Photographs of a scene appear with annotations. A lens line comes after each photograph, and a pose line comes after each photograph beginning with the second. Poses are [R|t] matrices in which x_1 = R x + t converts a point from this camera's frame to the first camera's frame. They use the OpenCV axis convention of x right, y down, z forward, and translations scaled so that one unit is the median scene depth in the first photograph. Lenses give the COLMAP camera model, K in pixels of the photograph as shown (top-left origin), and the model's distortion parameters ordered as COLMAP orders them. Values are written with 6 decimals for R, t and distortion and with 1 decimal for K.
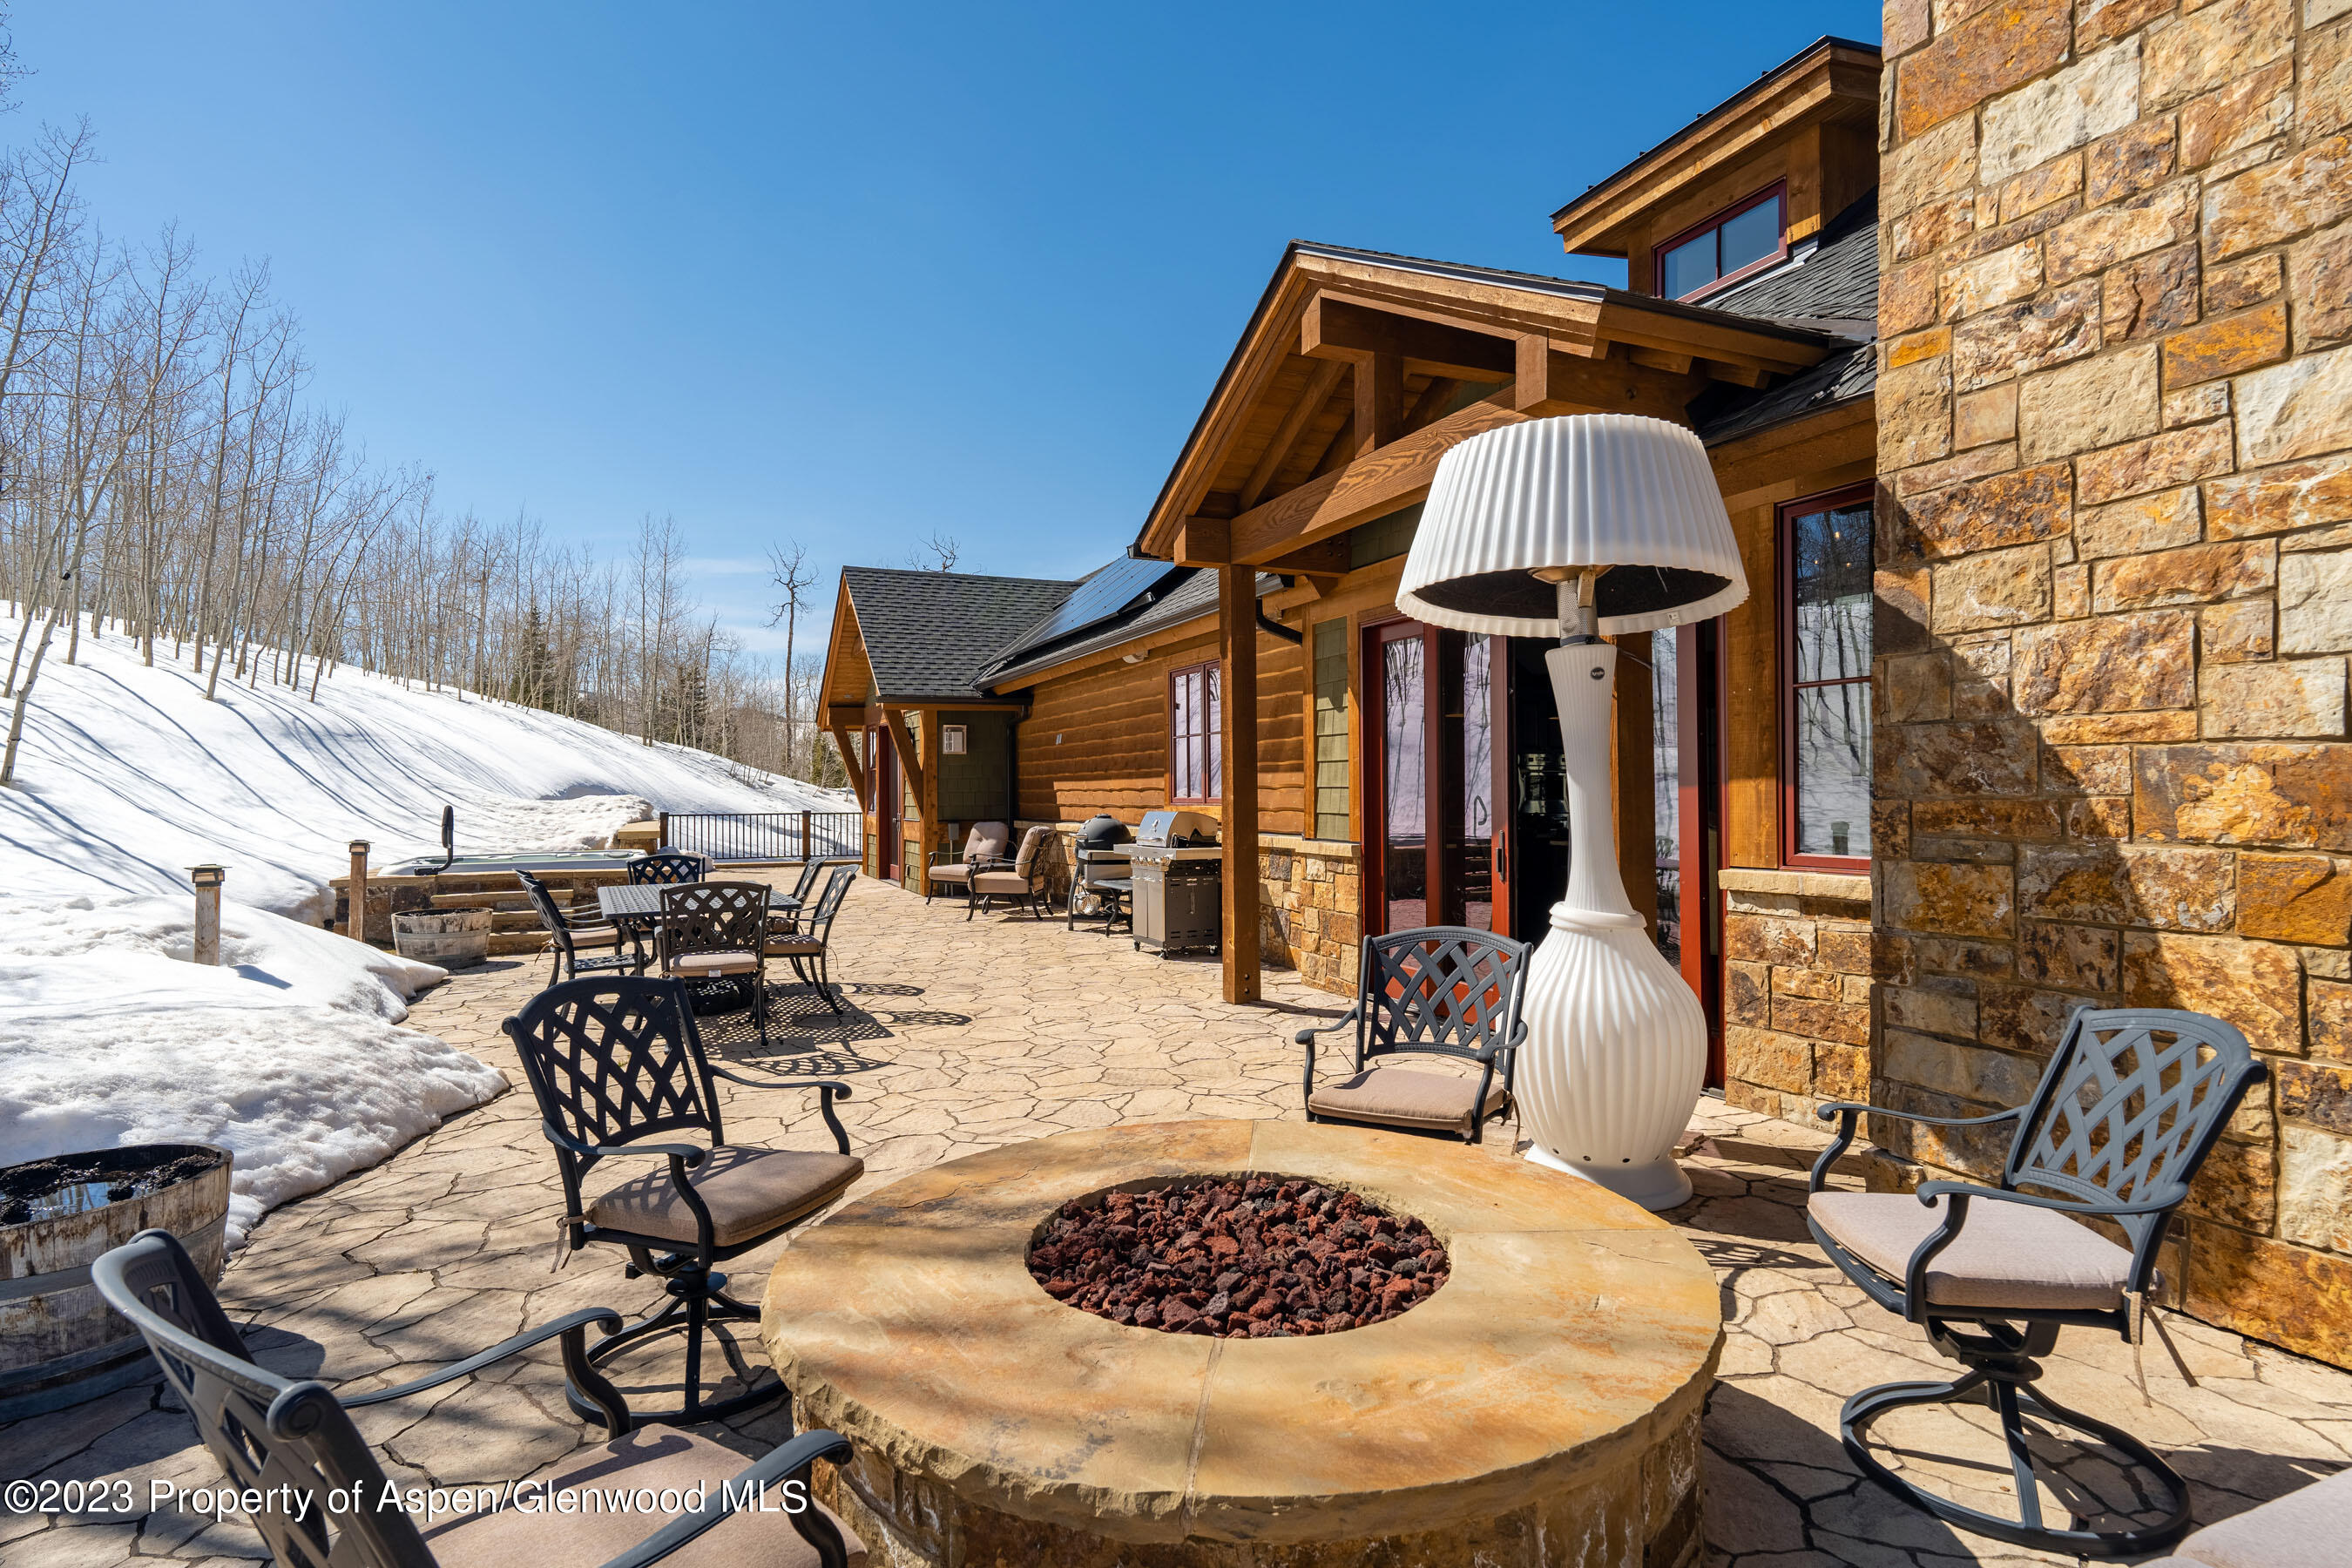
lens RADIAL K [[1214.0, 0, 1184.2], [0, 1214.0, 791.5], [0, 0, 1]] dist [0.002327, -0.000100]
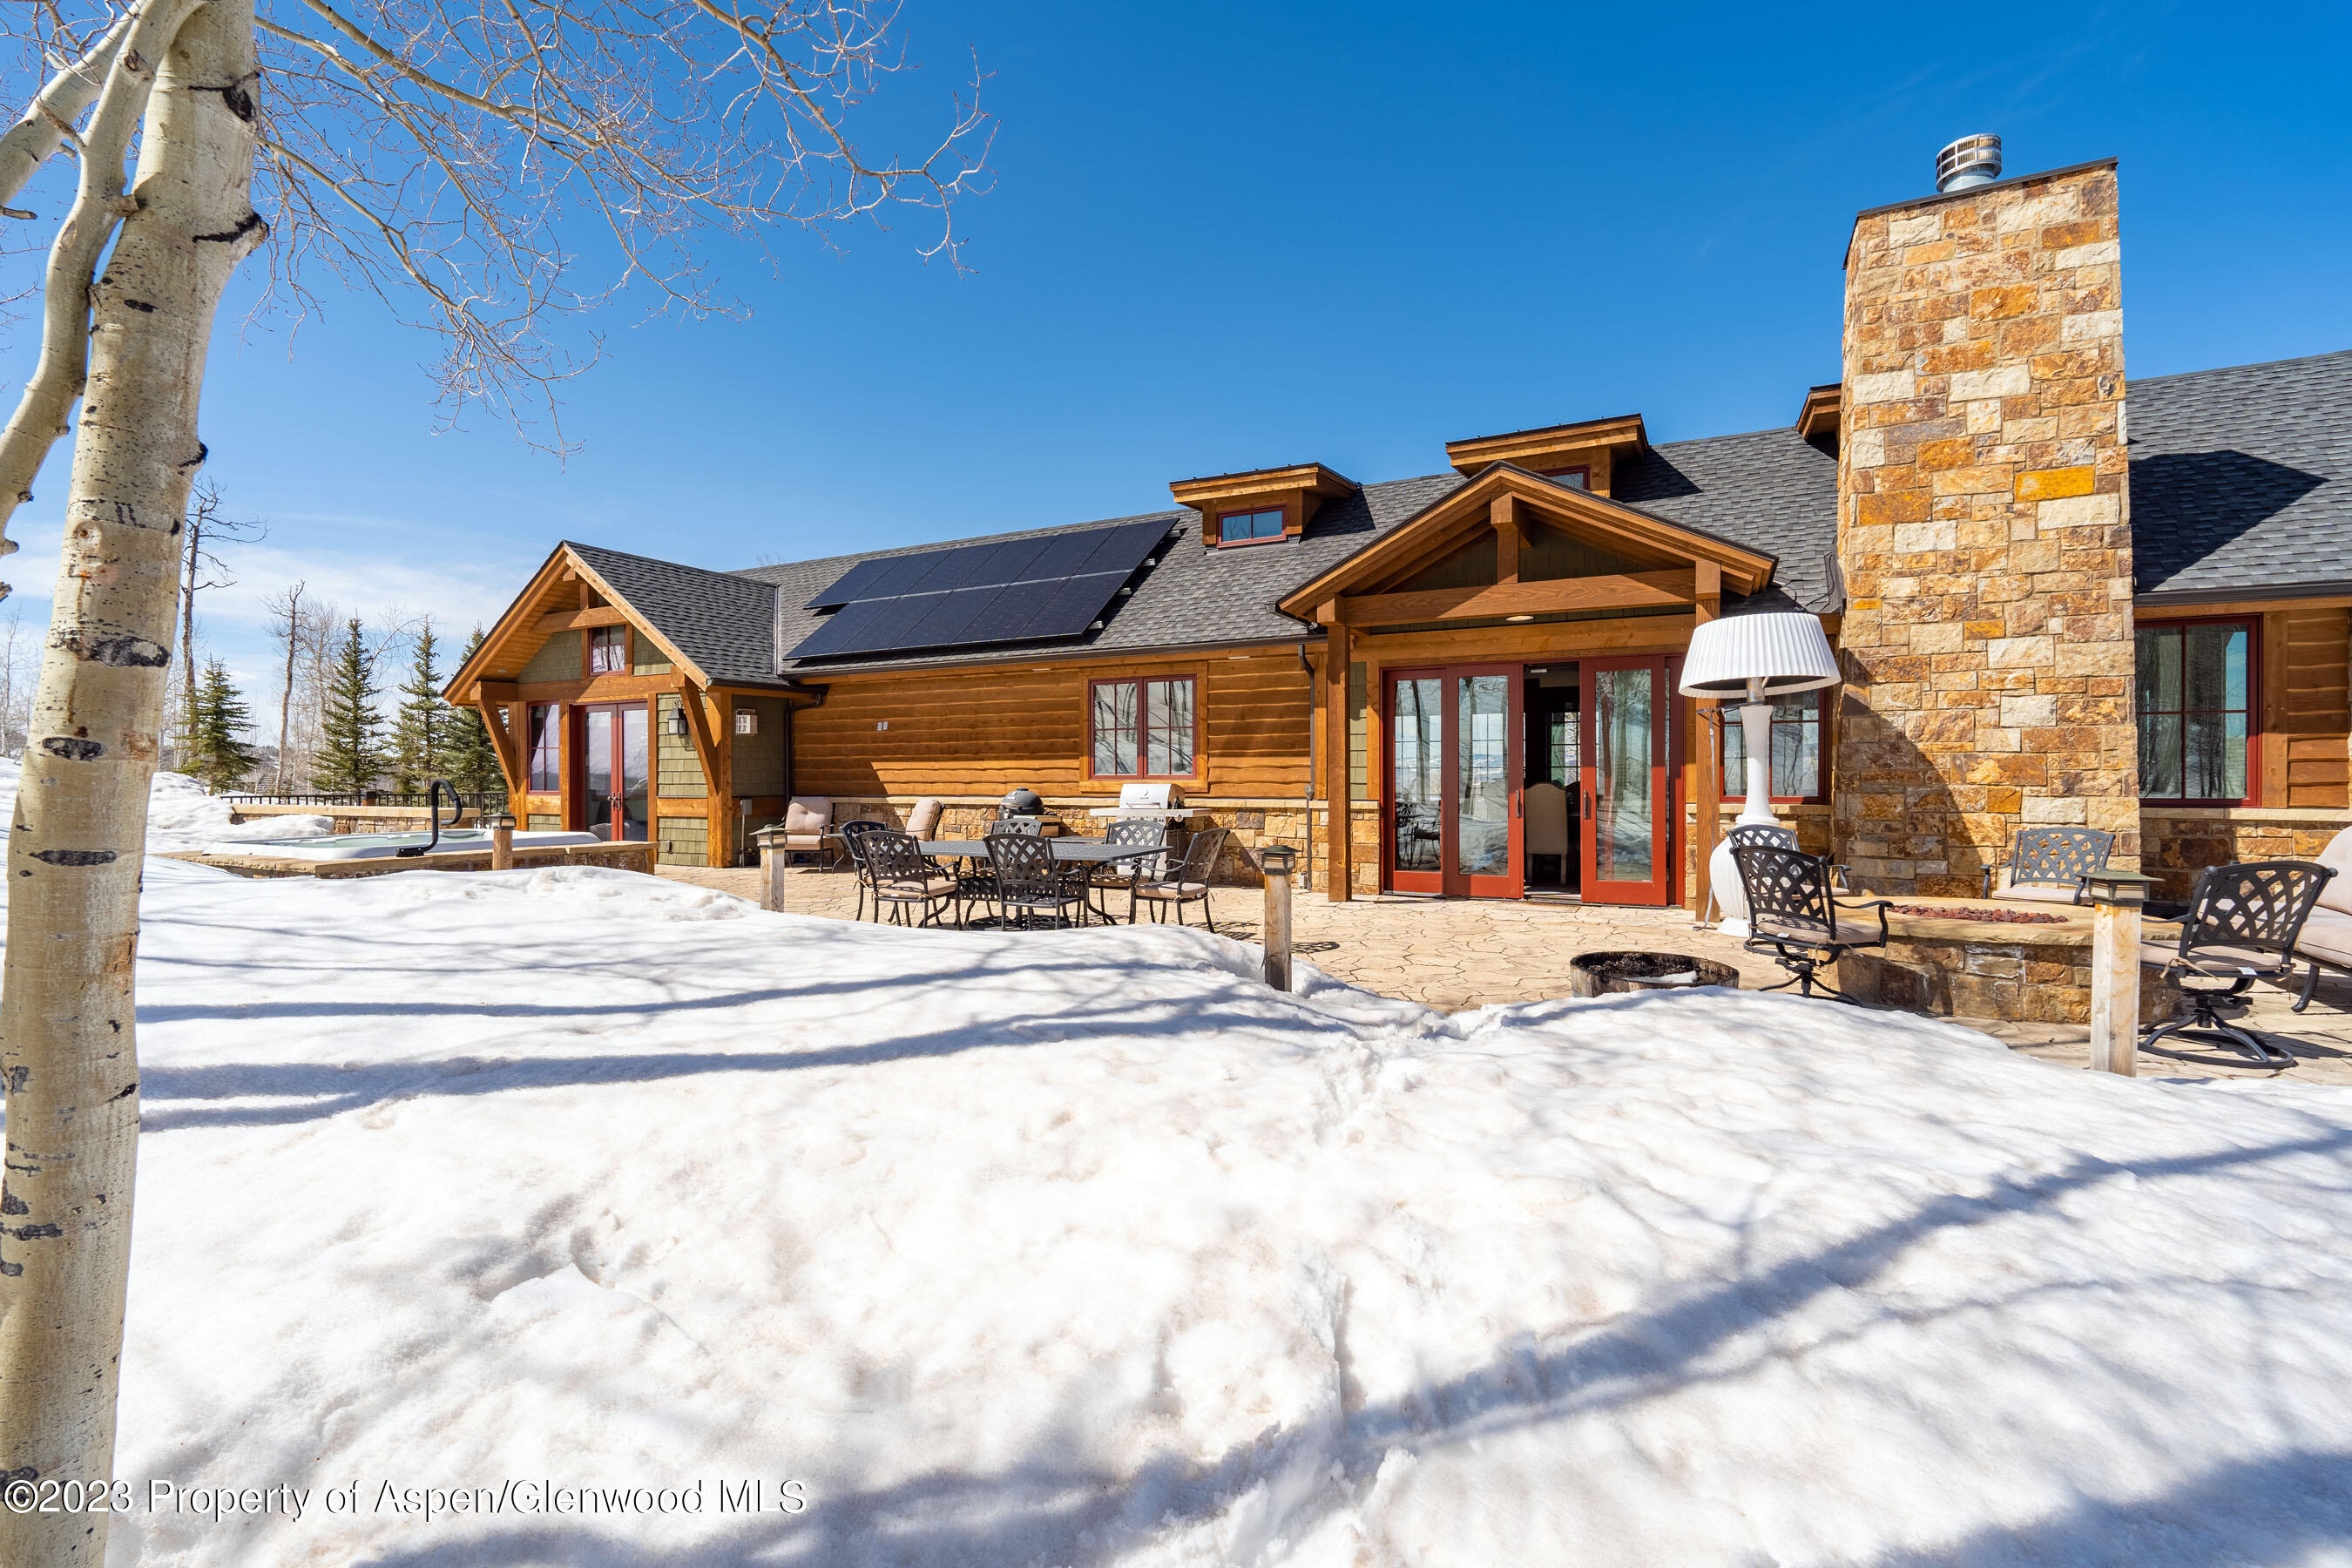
lens RADIAL K [[1021.4, 0, 1174.3], [0, 1021.4, 788.3], [0, 0, 1]] dist [-0.002310, 0.000029]
pose [[0.772334, -0.005504, 0.635193, -2.174864], [-0.001683, 0.999941, 0.010710, 0.025594], [-0.635215, -0.009341, 0.772279, 0.236573]]
